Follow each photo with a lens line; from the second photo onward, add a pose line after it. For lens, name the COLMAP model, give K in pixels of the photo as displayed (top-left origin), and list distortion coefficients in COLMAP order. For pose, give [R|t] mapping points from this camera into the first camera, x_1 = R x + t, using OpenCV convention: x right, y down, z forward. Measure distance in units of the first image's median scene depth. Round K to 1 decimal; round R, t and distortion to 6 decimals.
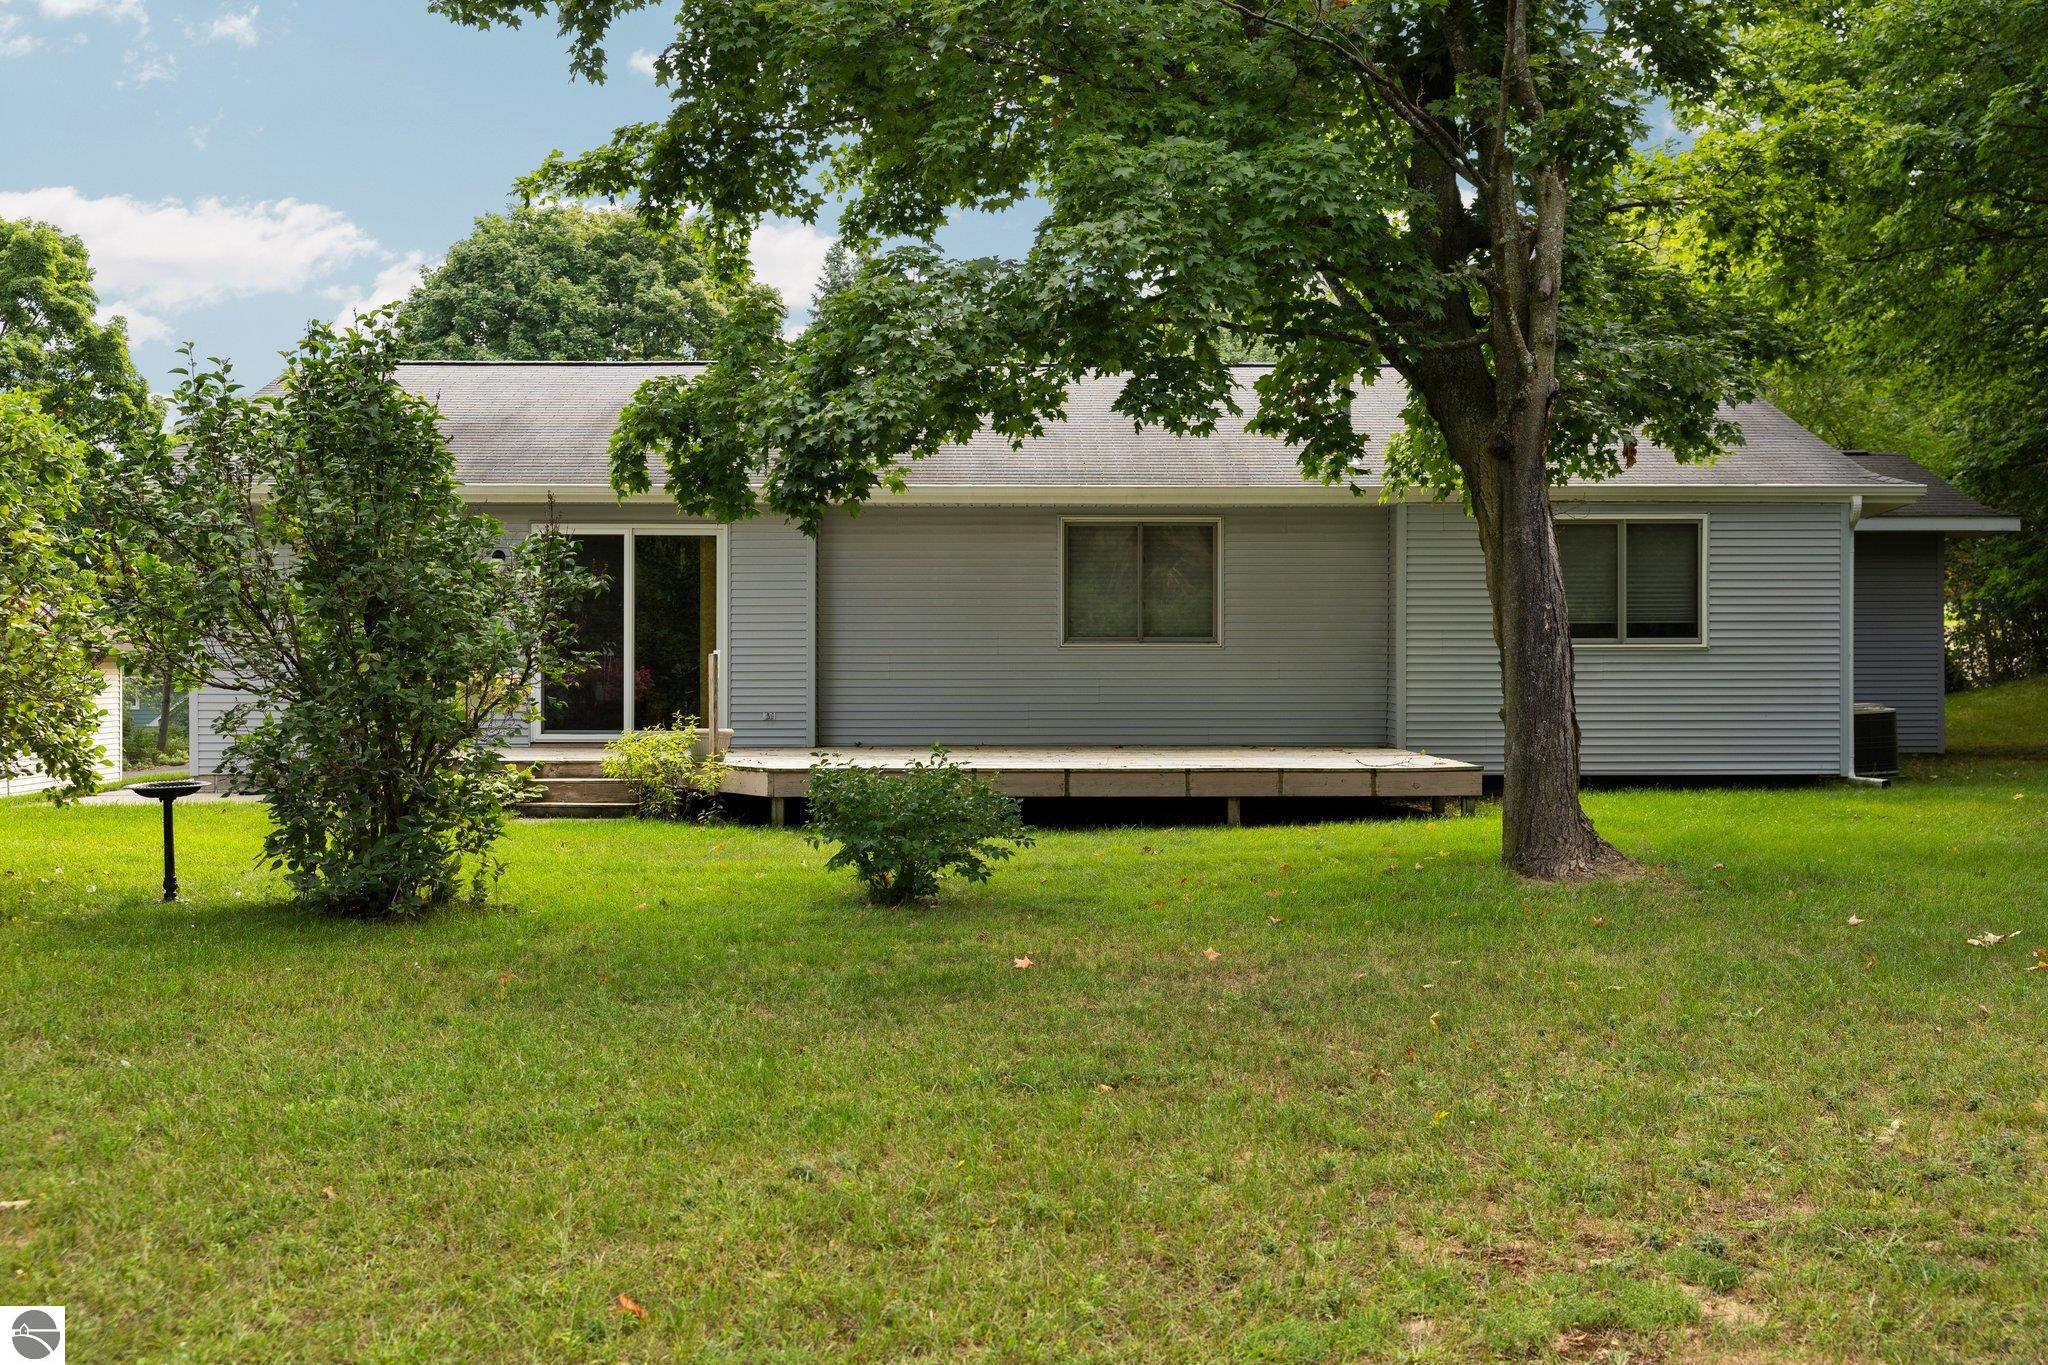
lens RADIAL K [[2329.0, 0, 1054.6], [0, 2329.0, 655.0], [0, 0, 1]] dist [-0.019541, 0.007870]
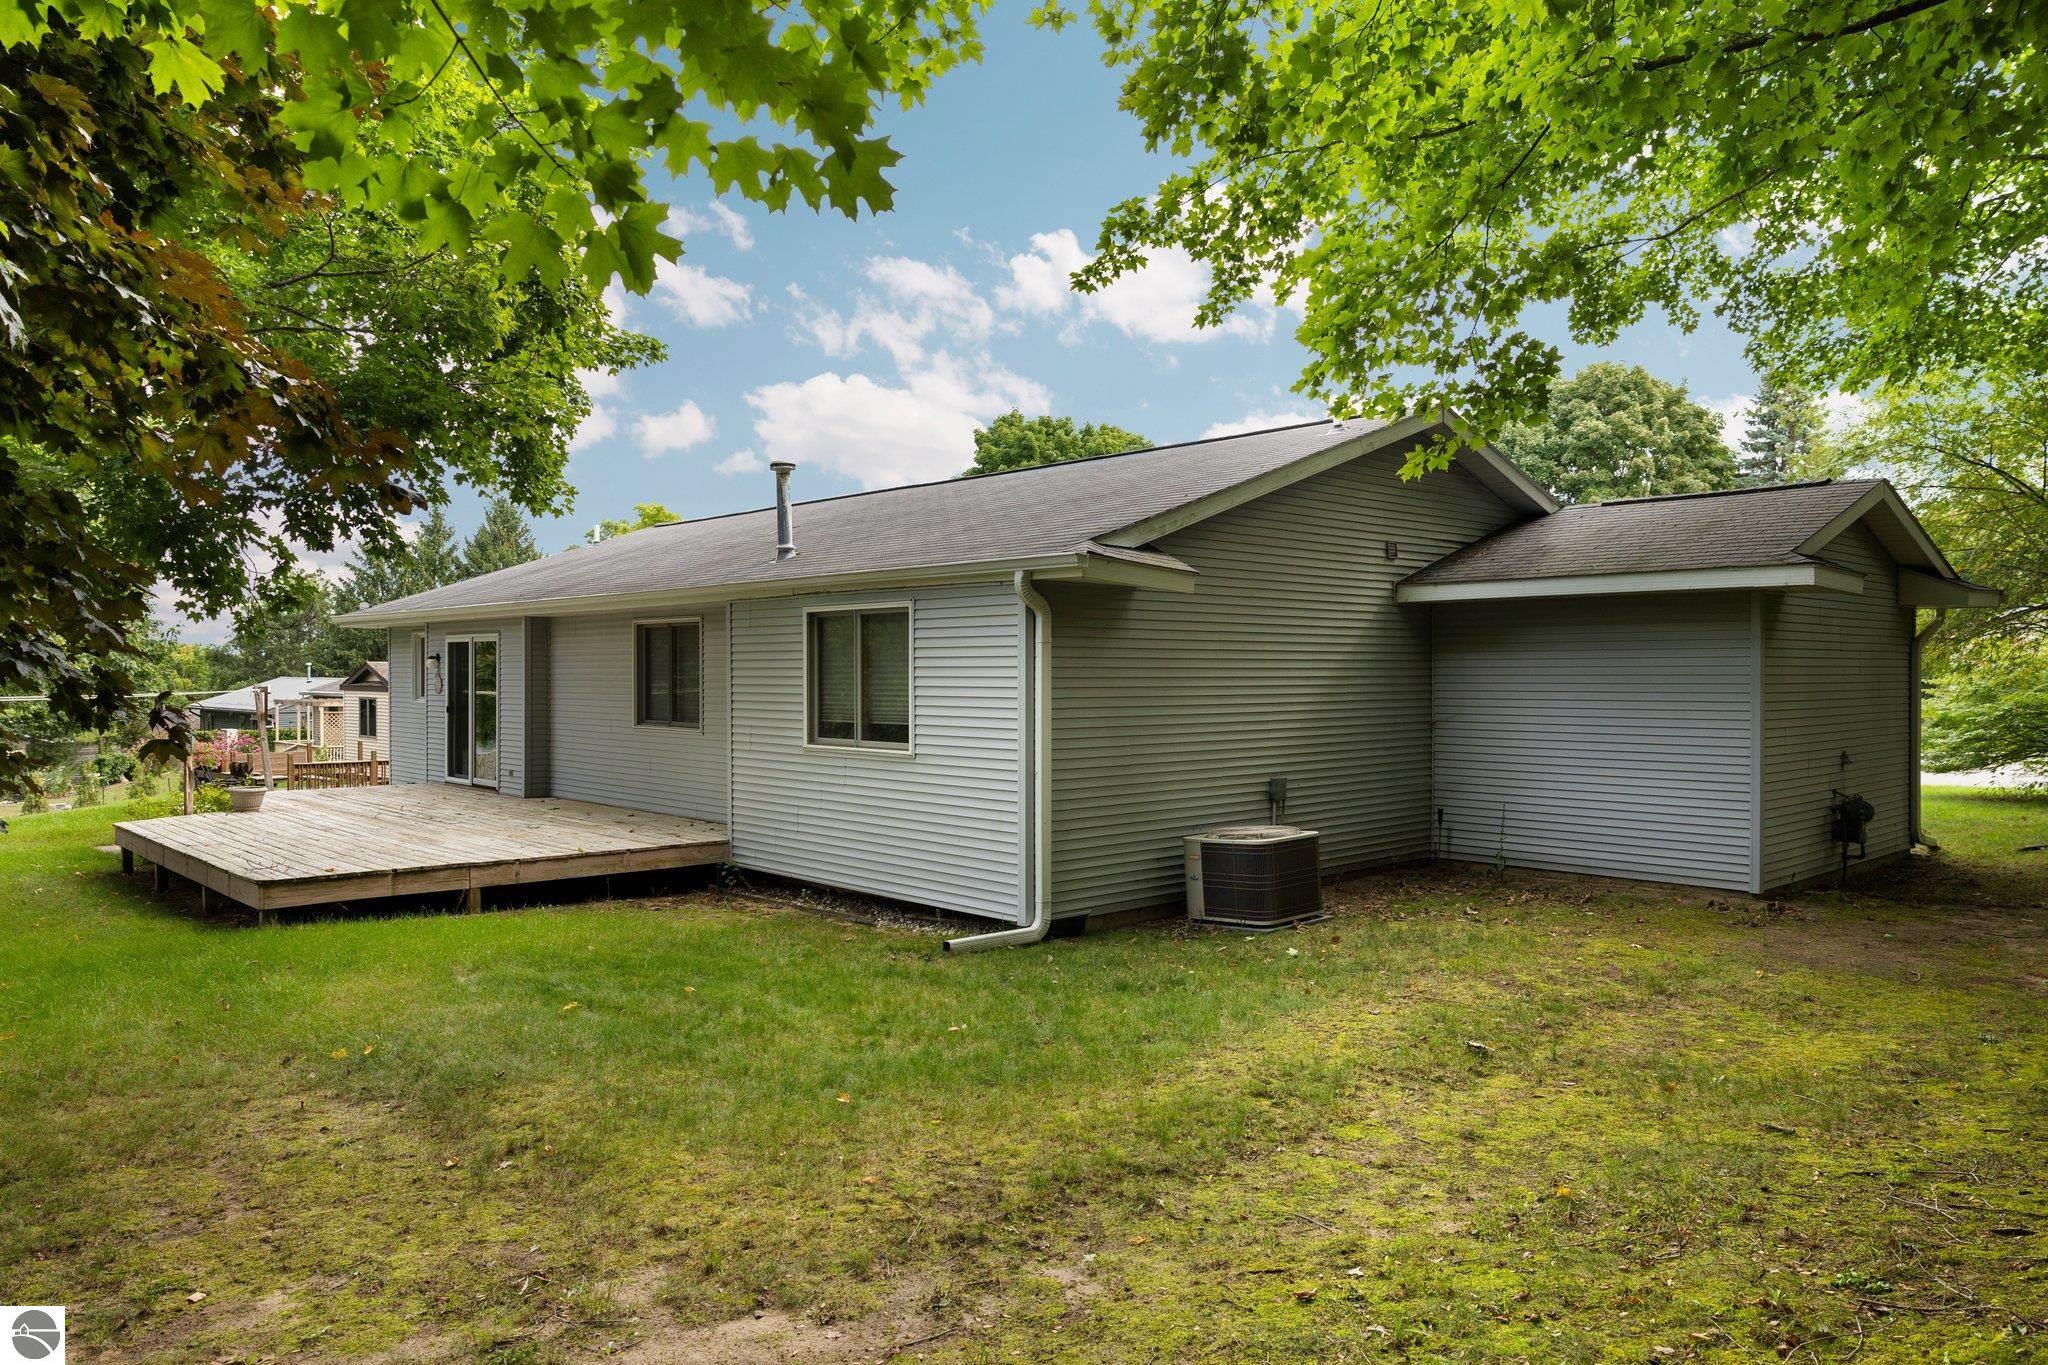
lens RADIAL K [[1349.3, 0, 1024.0], [0, 1349.3, 682.5], [0, 0, 1]] dist [-0.025796, 0.024907]
pose [[0.696221, 0.006636, -0.717797, 1.117513], [0.002873, 0.999923, 0.012032, -0.060633], [0.717822, -0.010439, 0.696148, 1.133826]]
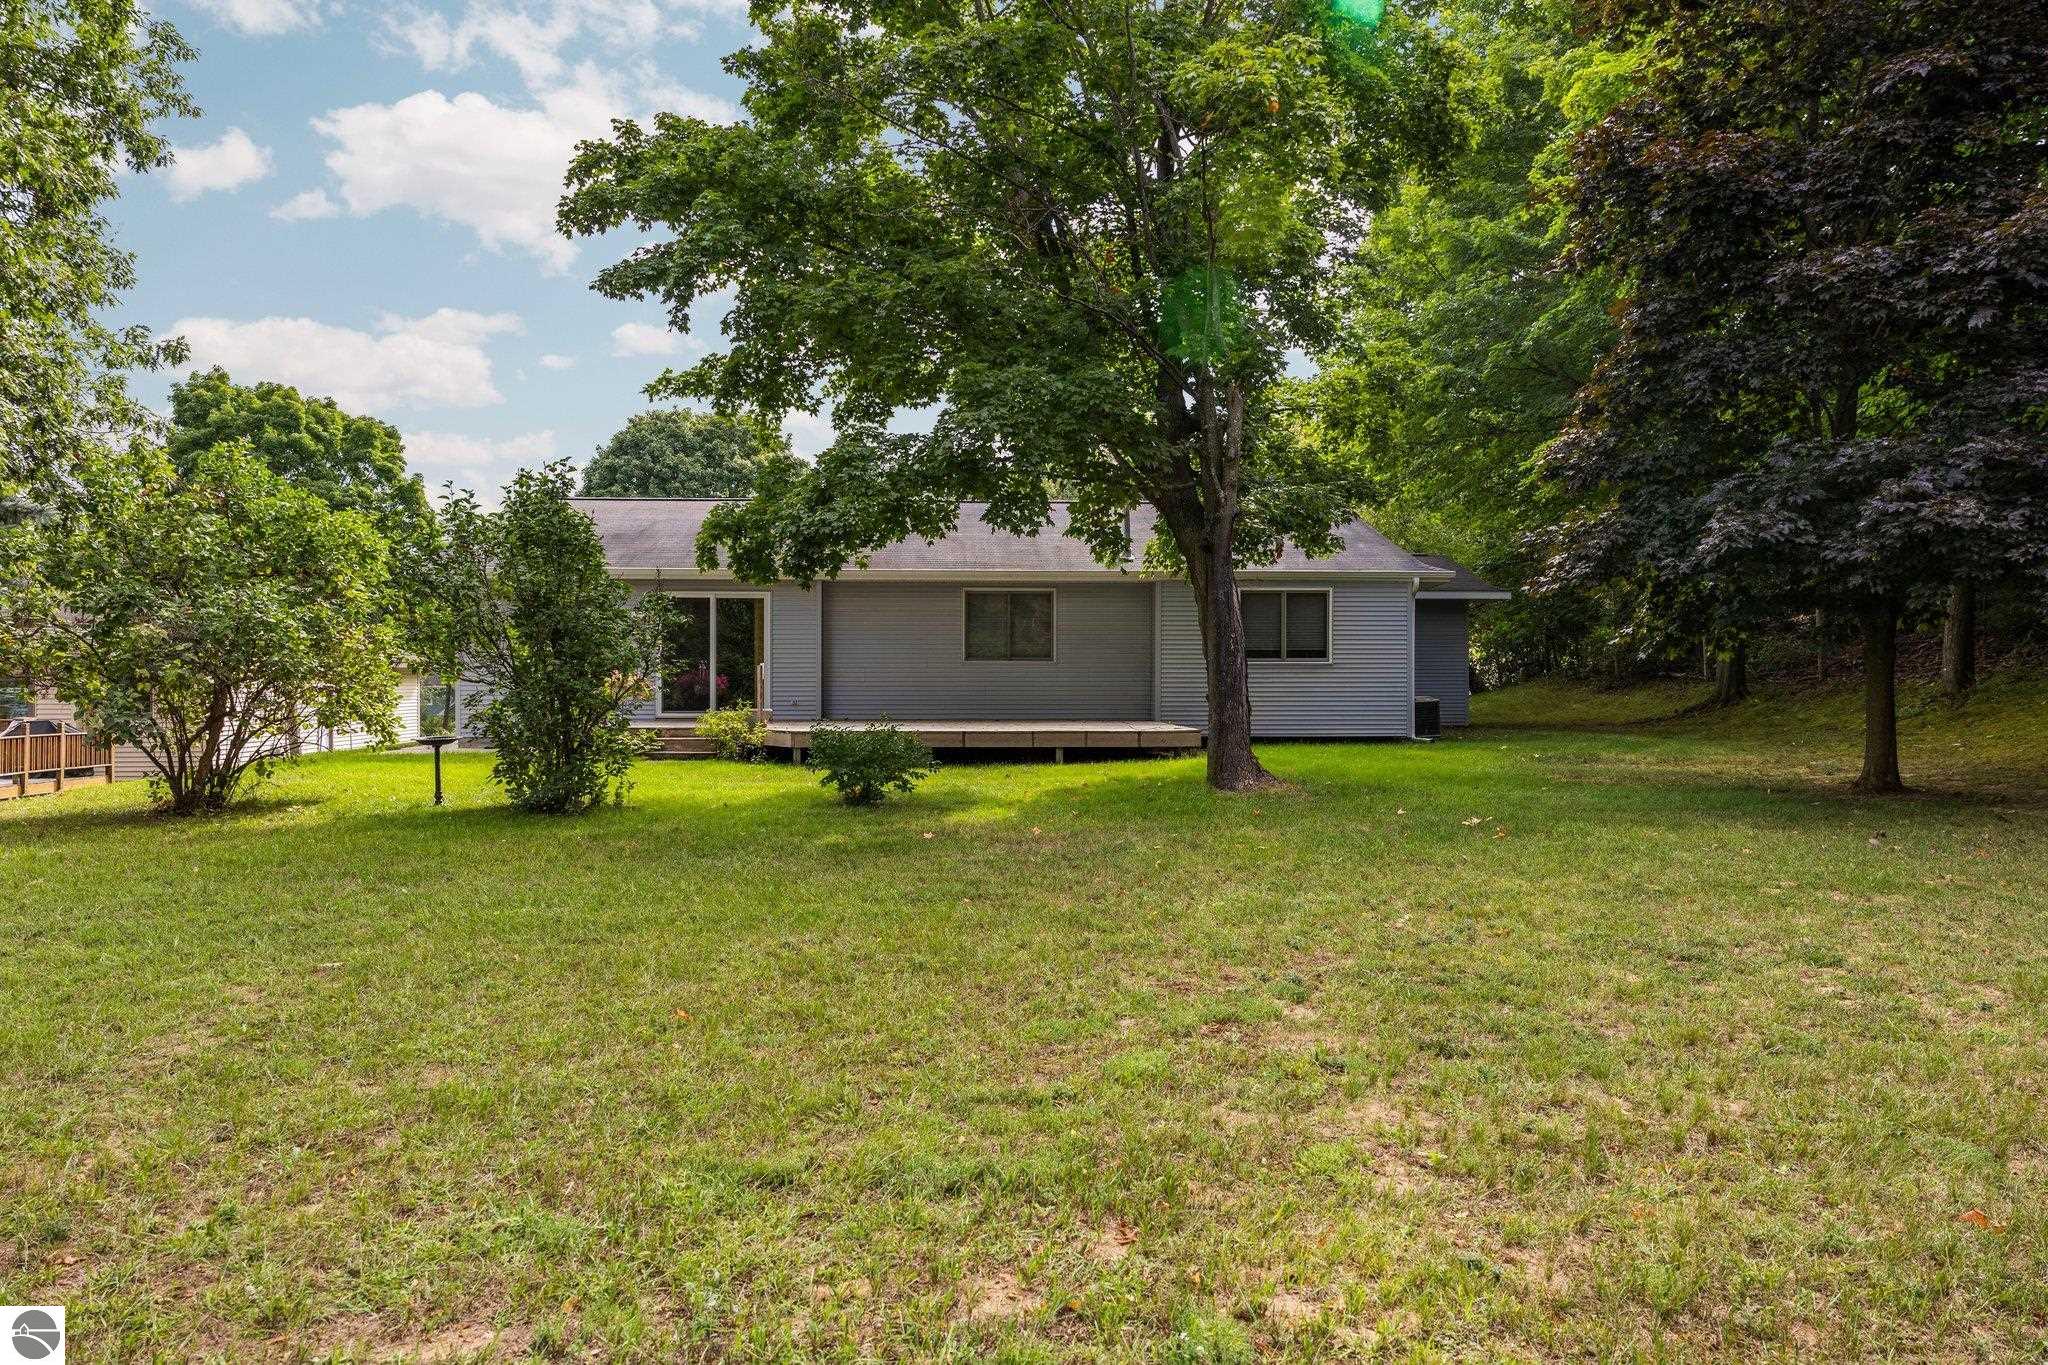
lens RADIAL K [[1349.3, 0, 1024.0], [0, 1349.3, 682.5], [0, 0, 1]] dist [-0.025796, 0.024907]
pose [[0.999266, 0.000866, 0.038286, 0.015317], [-0.001082, 0.999984, 0.005641, 0.008682], [-0.038281, -0.005678, 0.999251, -0.013242]]
